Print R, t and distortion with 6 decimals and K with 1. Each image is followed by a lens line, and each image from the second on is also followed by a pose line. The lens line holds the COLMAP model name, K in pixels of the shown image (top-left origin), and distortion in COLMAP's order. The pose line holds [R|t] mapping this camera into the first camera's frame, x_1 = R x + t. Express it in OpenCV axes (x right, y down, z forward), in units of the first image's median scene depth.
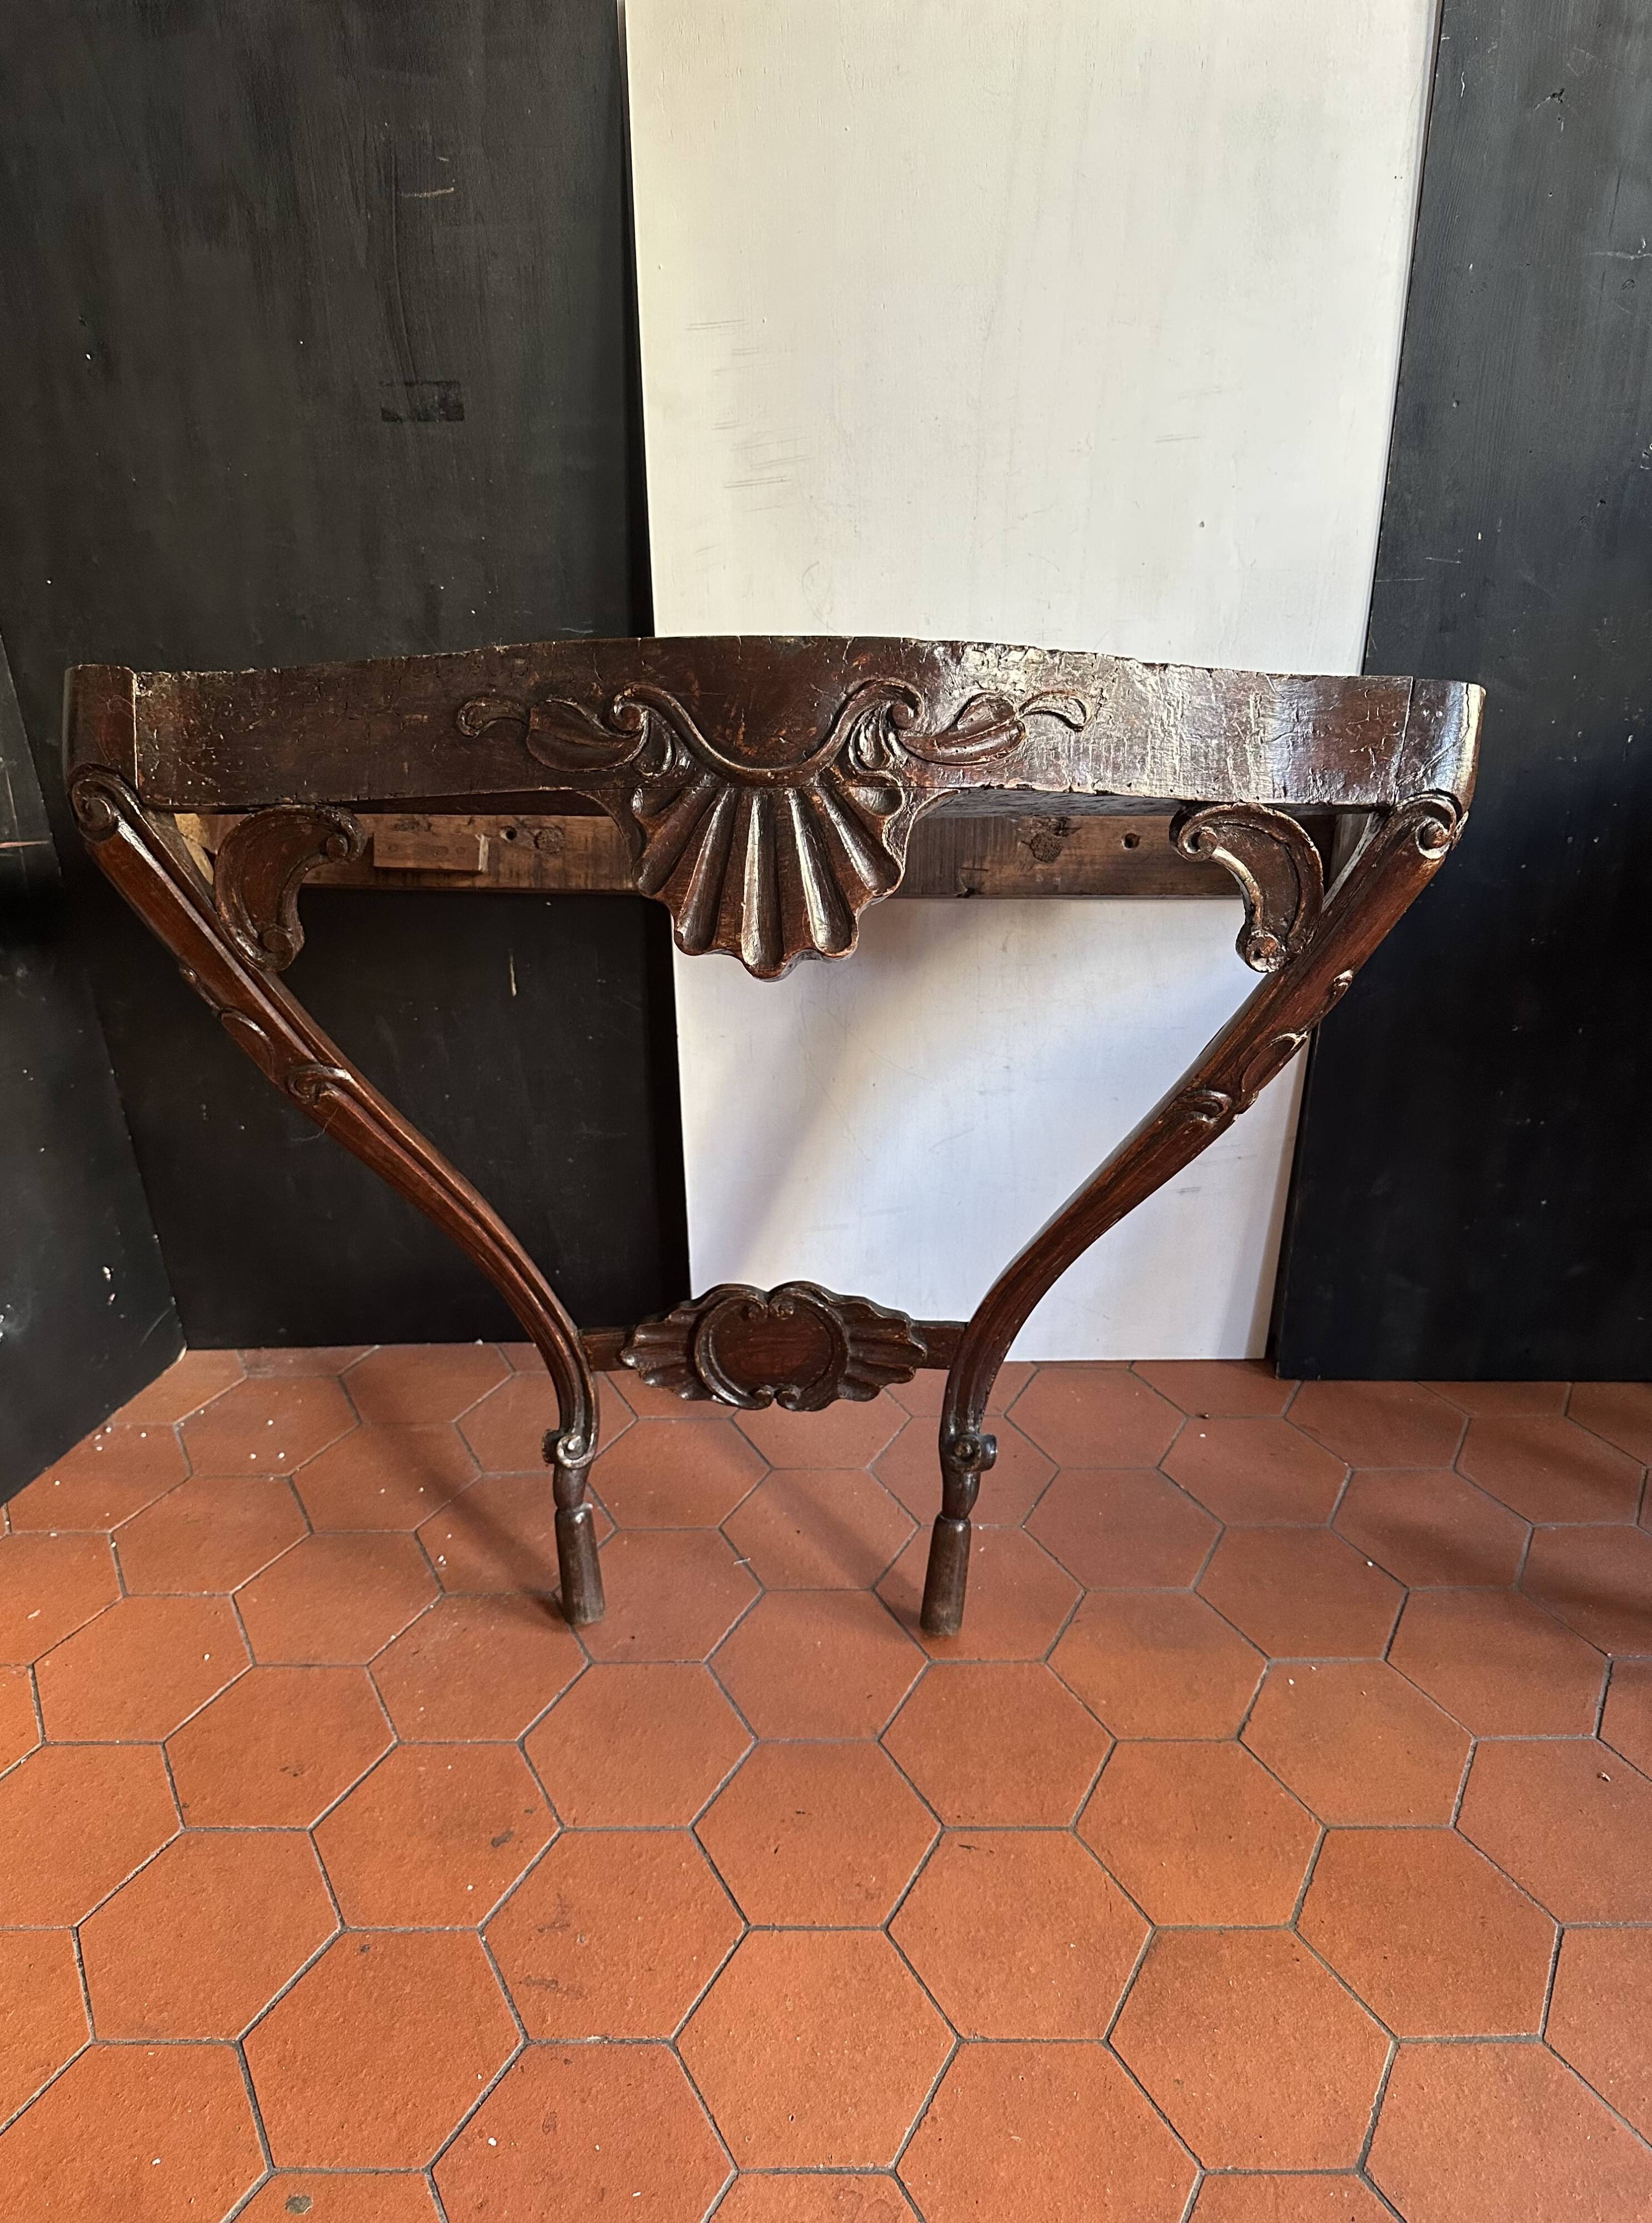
lens RADIAL K [[1578.7, 0, 830.7], [0, 1578.7, 1120.8], [0, 0, 1]] dist [0.135601, -0.287258]
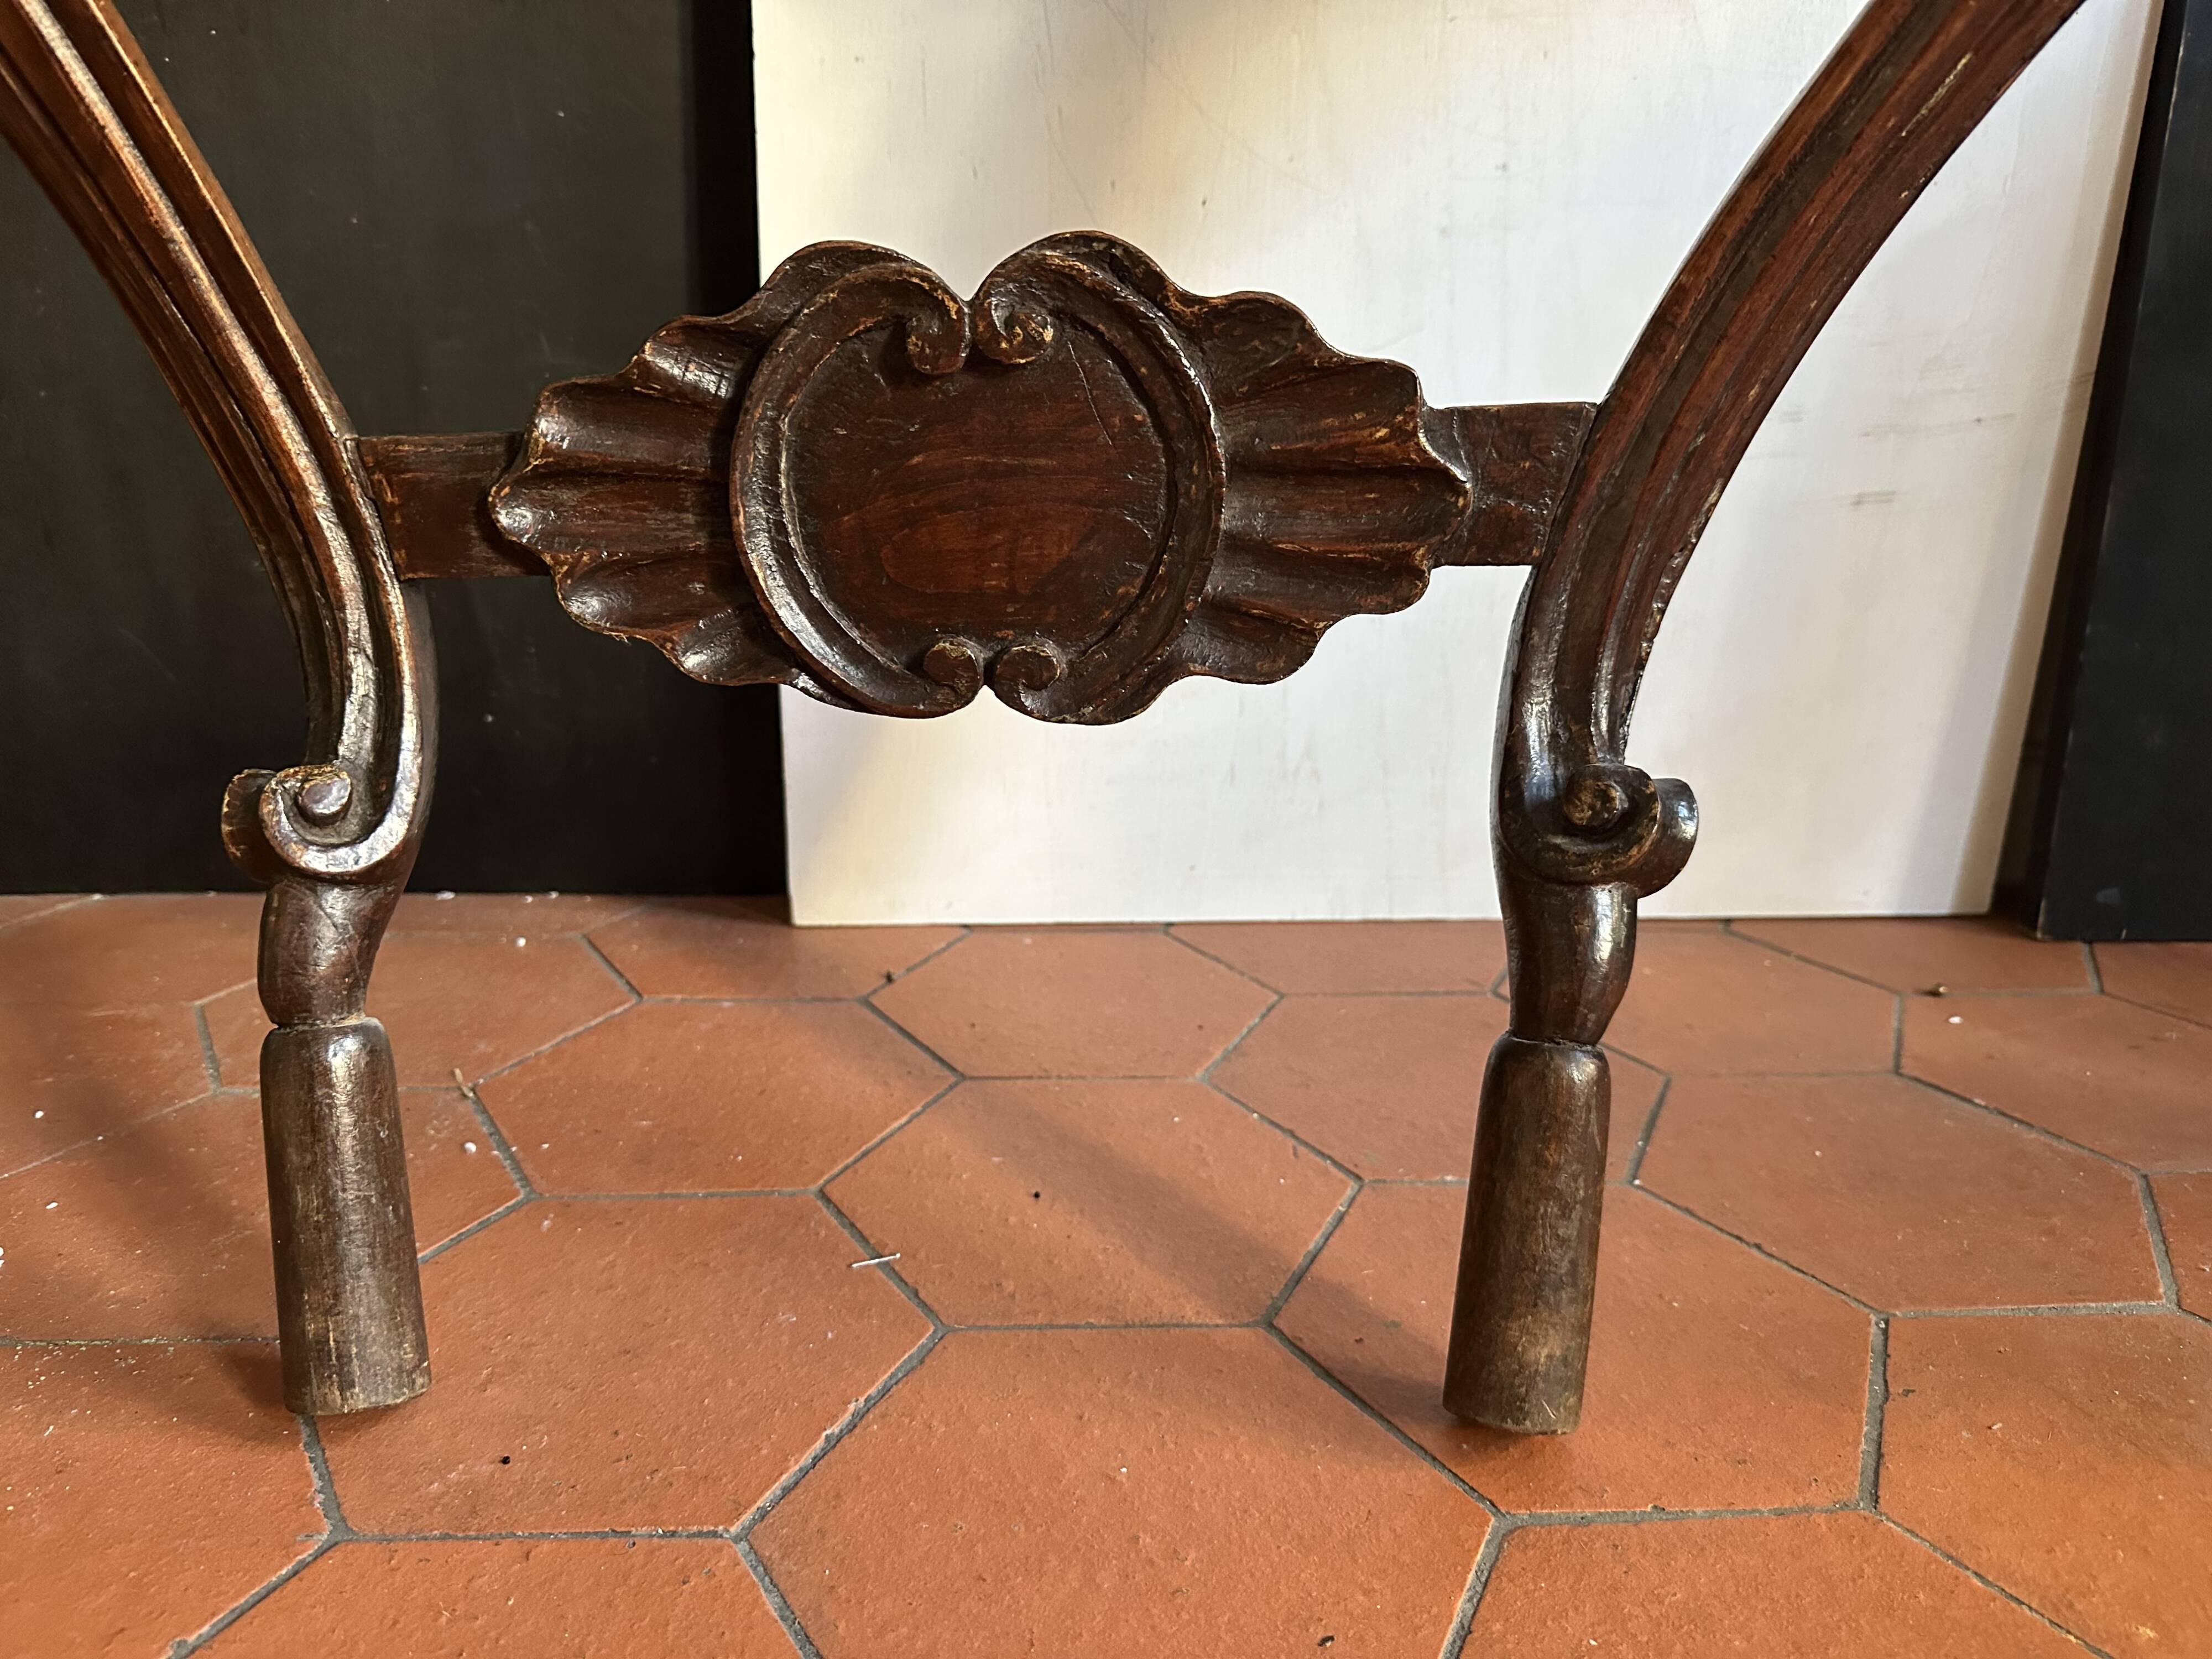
lens RADIAL K [[1591.9, 0, 1097.2], [0, 1591.9, 843.3], [0, 0, 1]] dist [0.039374, -0.087178]
pose [[0.998024, 0.009883, 0.062058, -0.033408], [-0.000212, 0.988078, -0.153956, 0.263754], [-0.062840, 0.153639, 0.986127, 0.701271]]
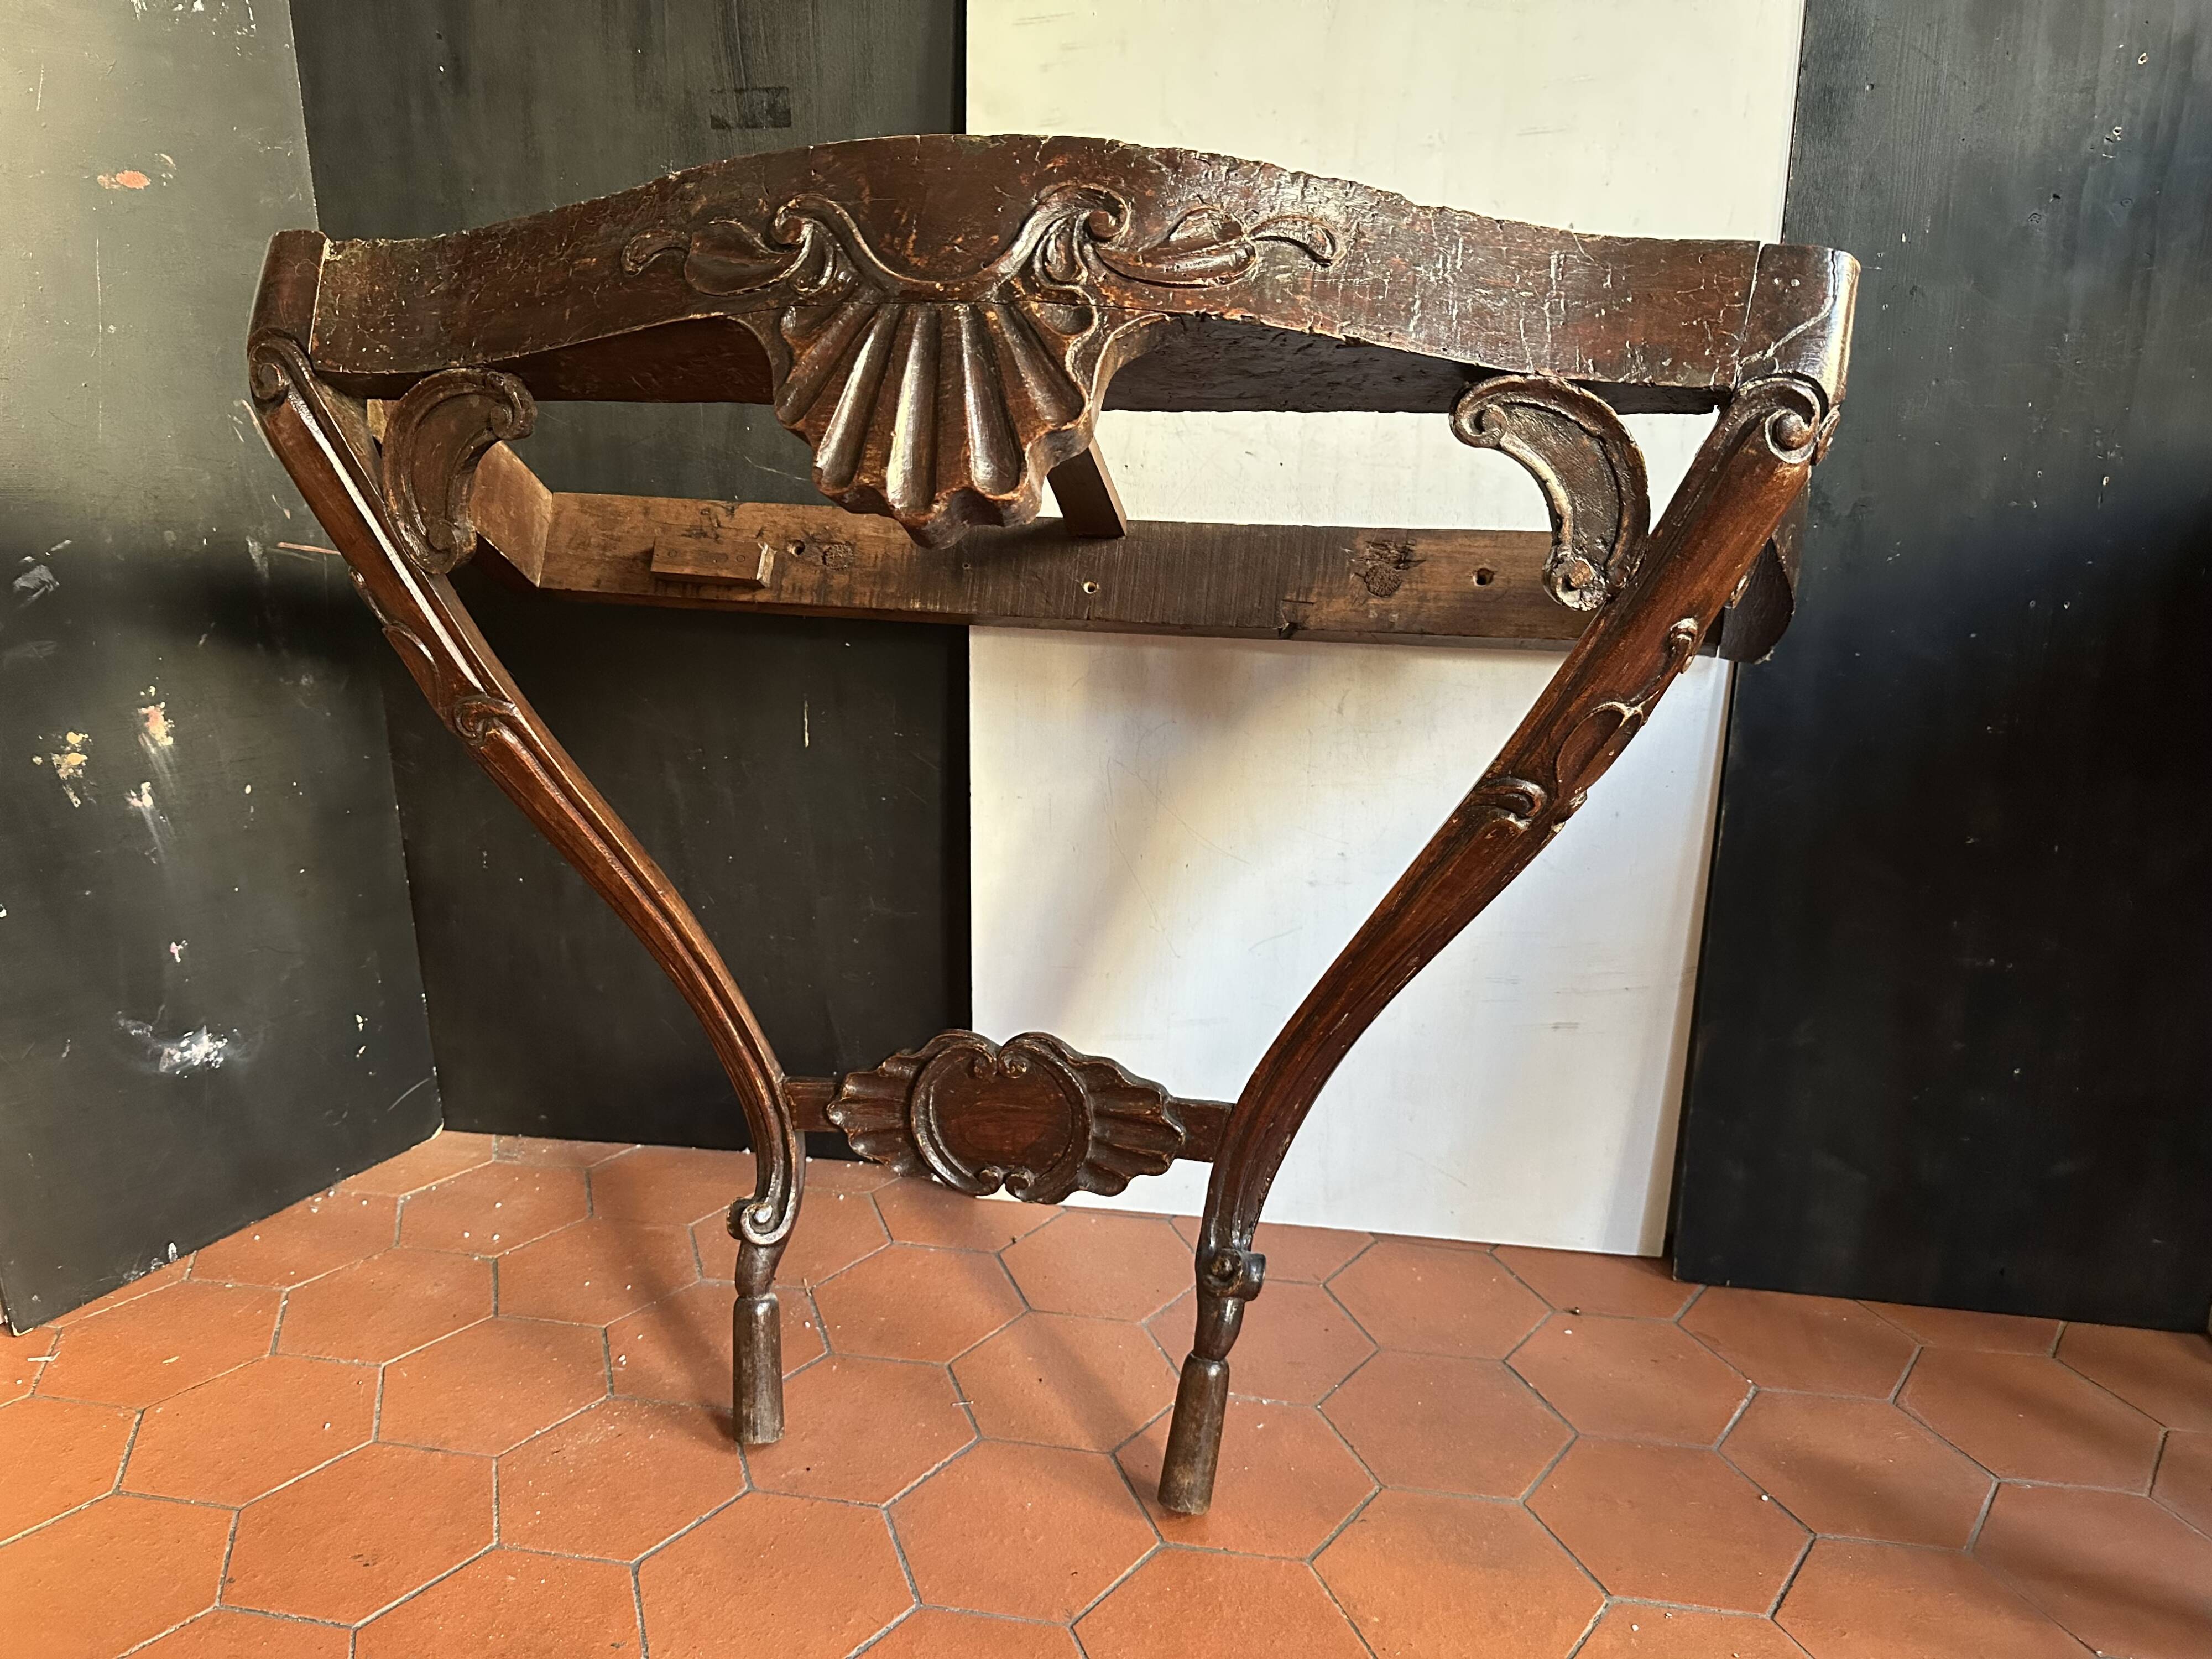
lens RADIAL K [[1568.1, 0, 1094.1], [0, 1568.1, 835.6], [0, 0, 1]] dist [0.089566, -0.161778]
pose [[0.985658, 0.060678, -0.157469, 0.132725], [-0.089502, 0.979035, -0.182977, 0.146706], [0.143065, 0.194446, 0.970424, 0.177493]]
